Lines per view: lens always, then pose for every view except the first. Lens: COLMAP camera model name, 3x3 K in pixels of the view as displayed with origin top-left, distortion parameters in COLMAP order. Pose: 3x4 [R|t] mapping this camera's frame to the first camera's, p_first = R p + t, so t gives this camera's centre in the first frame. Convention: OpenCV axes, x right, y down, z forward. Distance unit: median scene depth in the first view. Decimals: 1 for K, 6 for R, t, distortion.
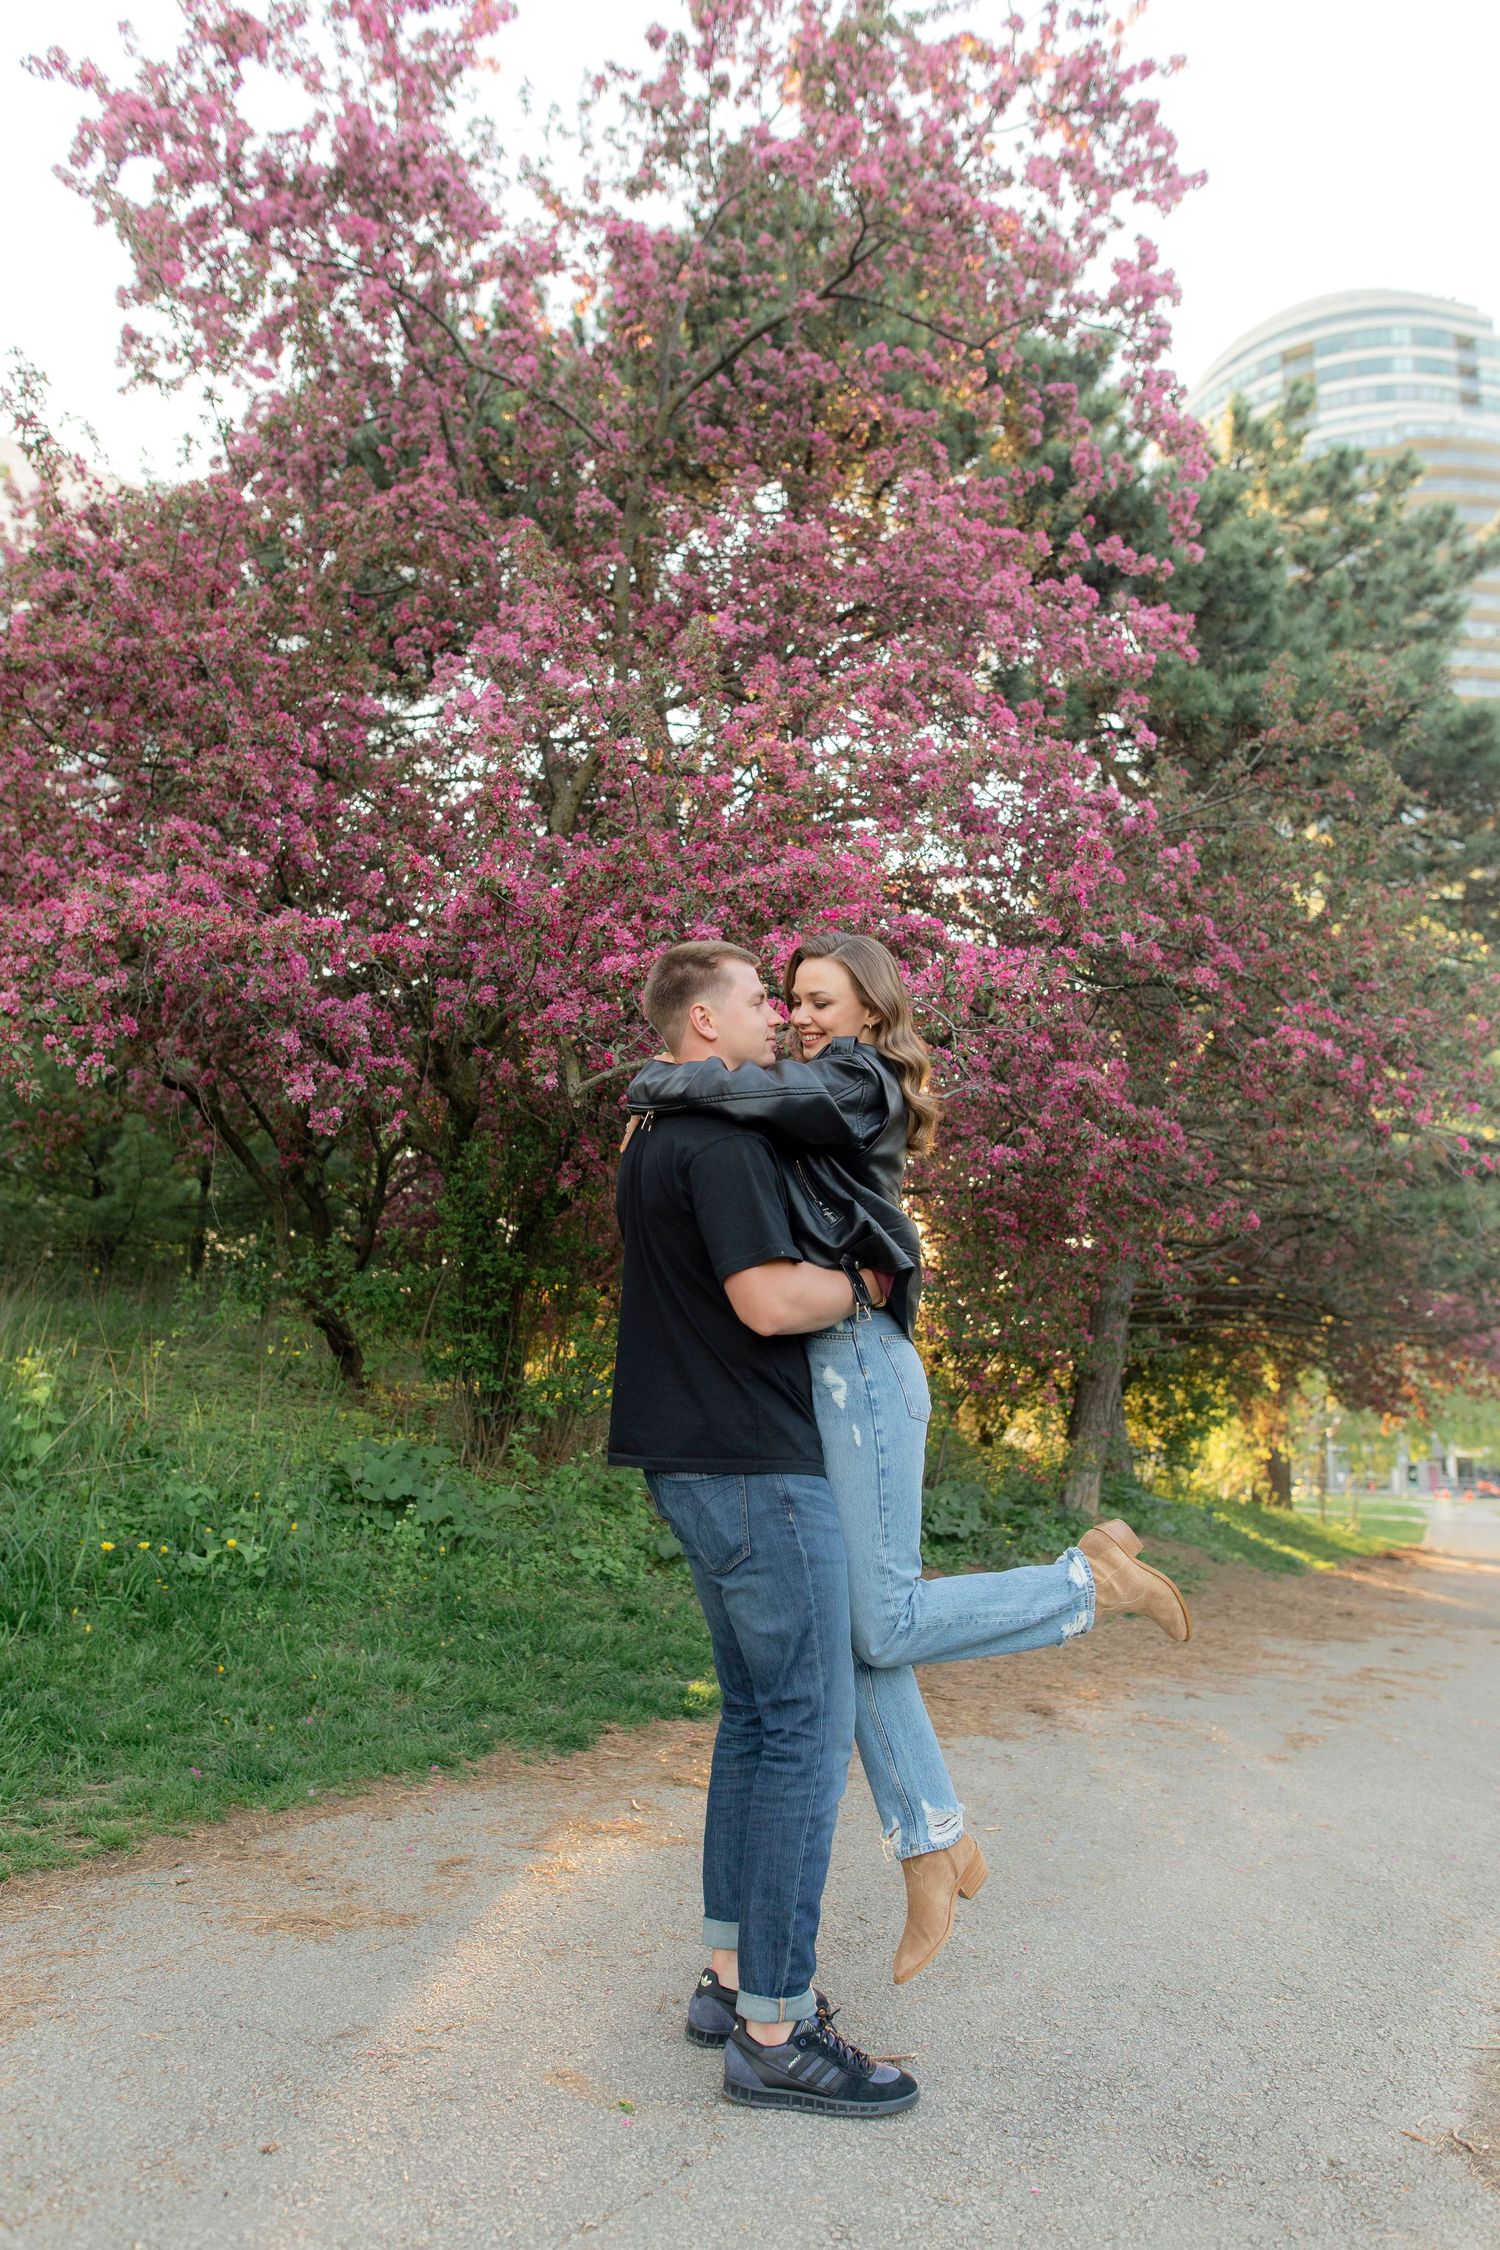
lens RADIAL K [[1534.9, 0, 750.9], [0, 1534.9, 1101.0], [0, 0, 1]] dist [-0.000863, 0.005317]
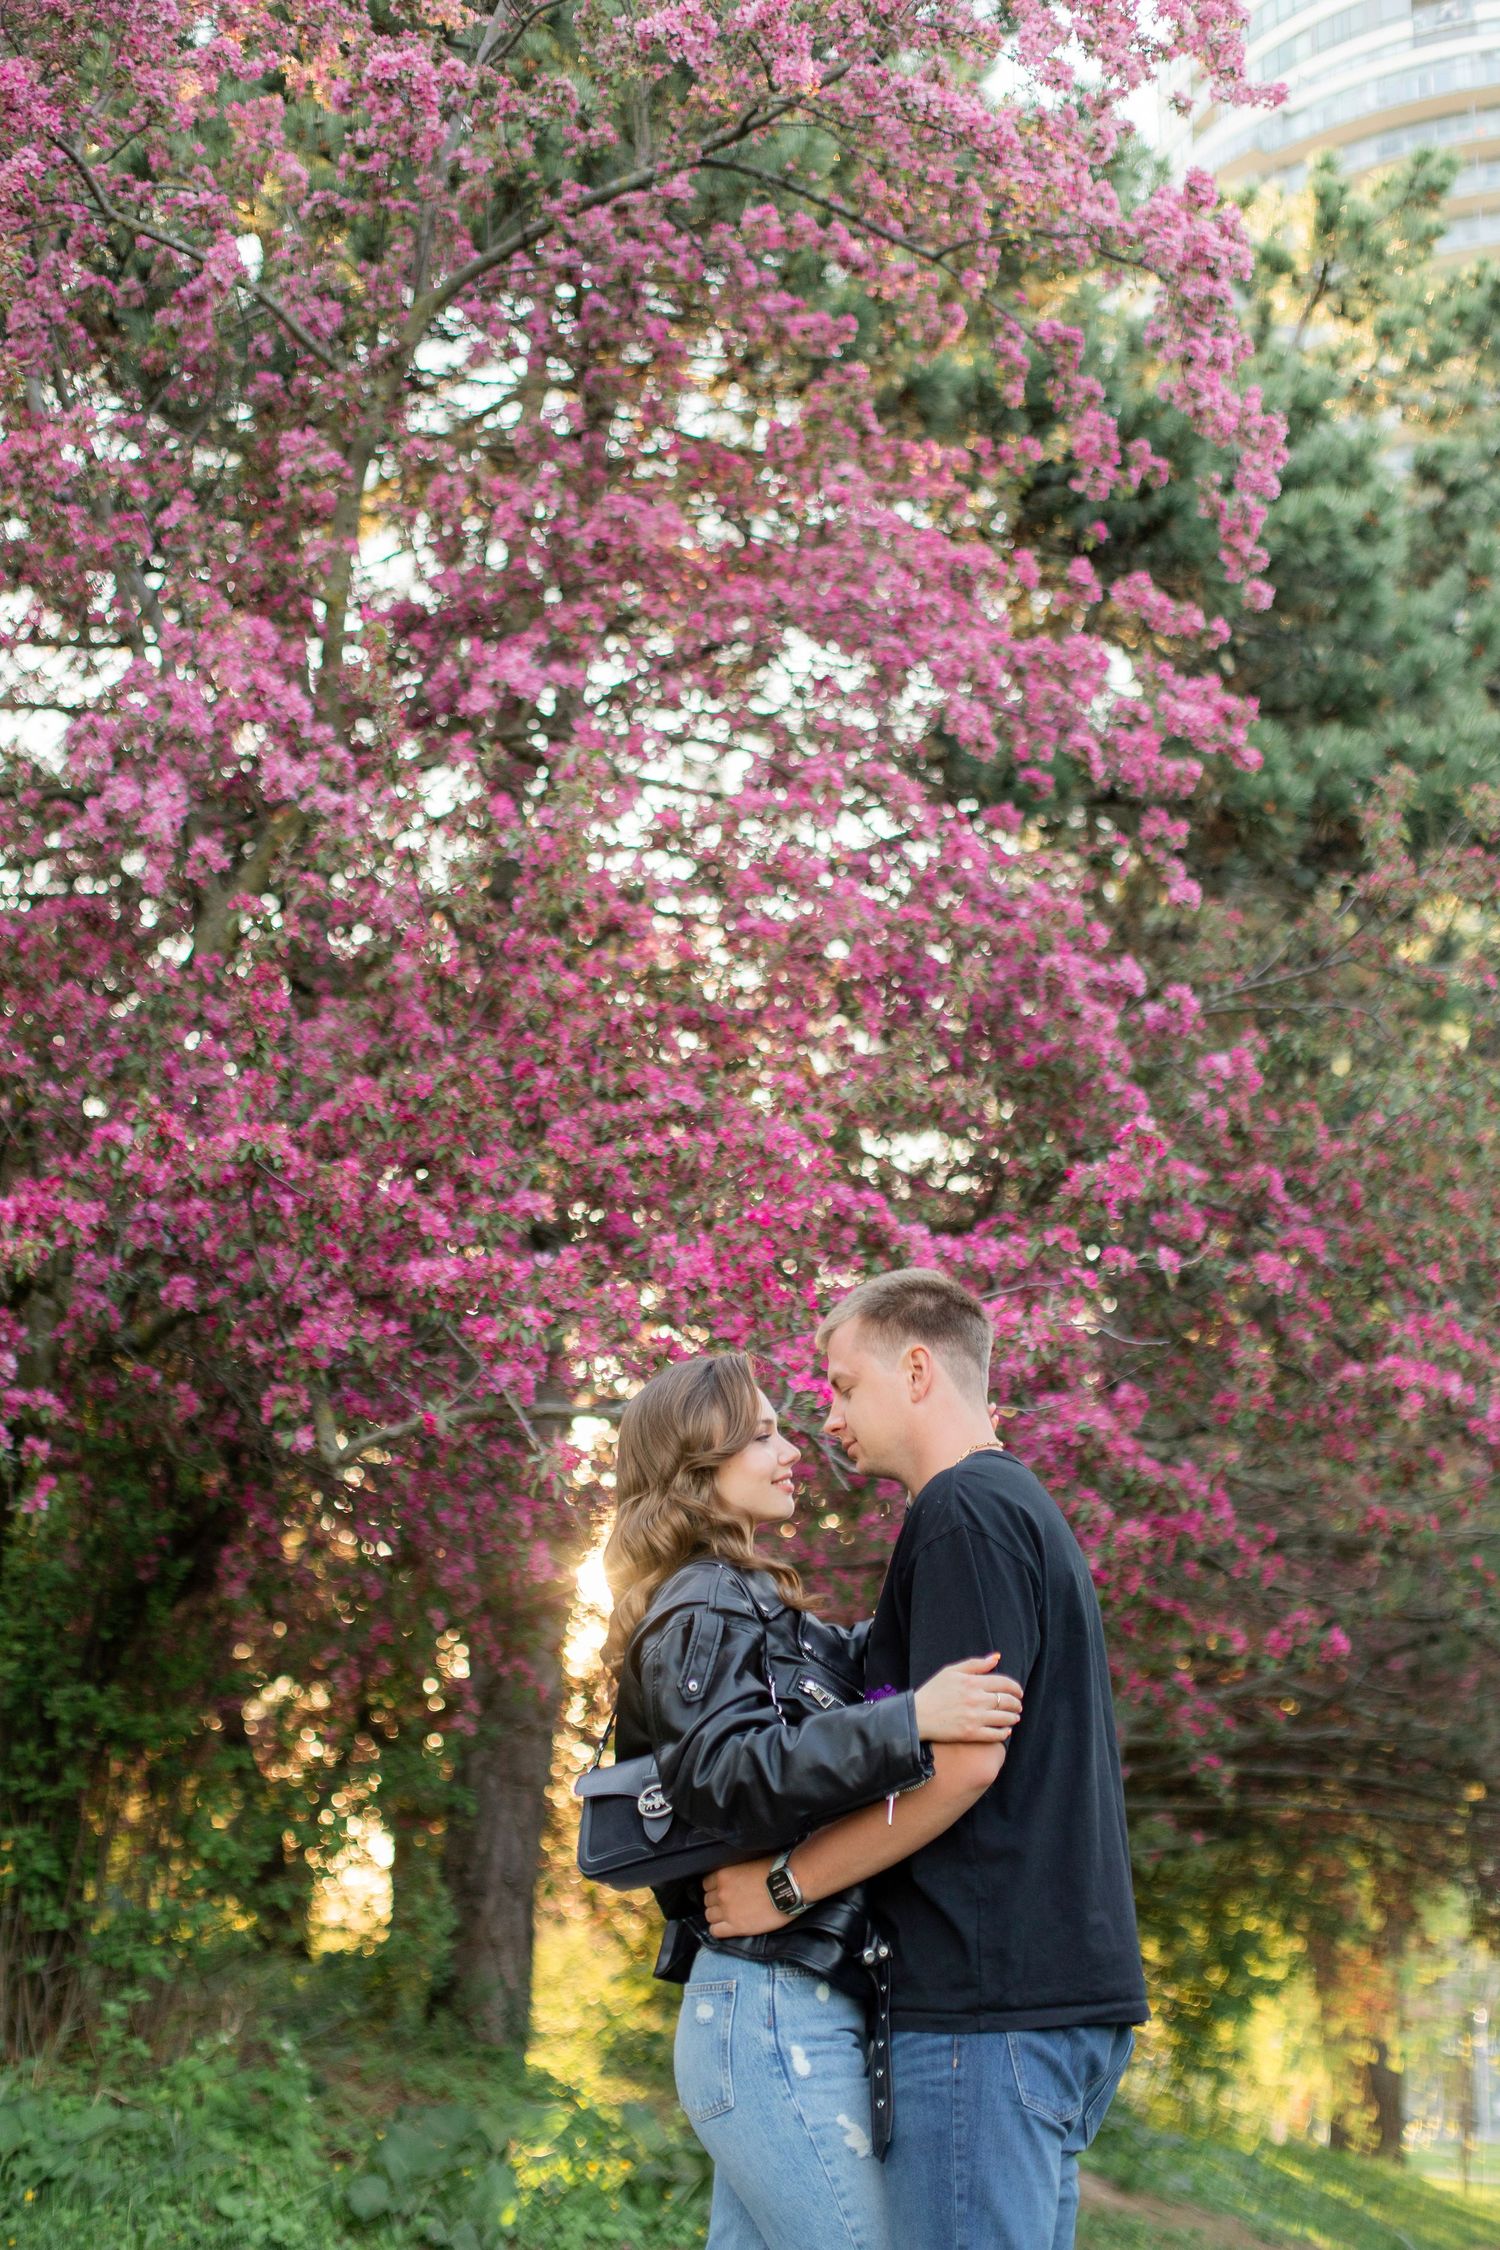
lens RADIAL K [[3347.3, 0, 749.4], [0, 3347.3, 1064.9], [0, 0, 1]] dist [0.021020, -0.056491]
pose [[0.989644, 0.031213, 0.140111, -0.094498], [-0.021580, 0.997331, -0.069752, -0.049743], [-0.141914, 0.066006, 0.987676, -0.286585]]
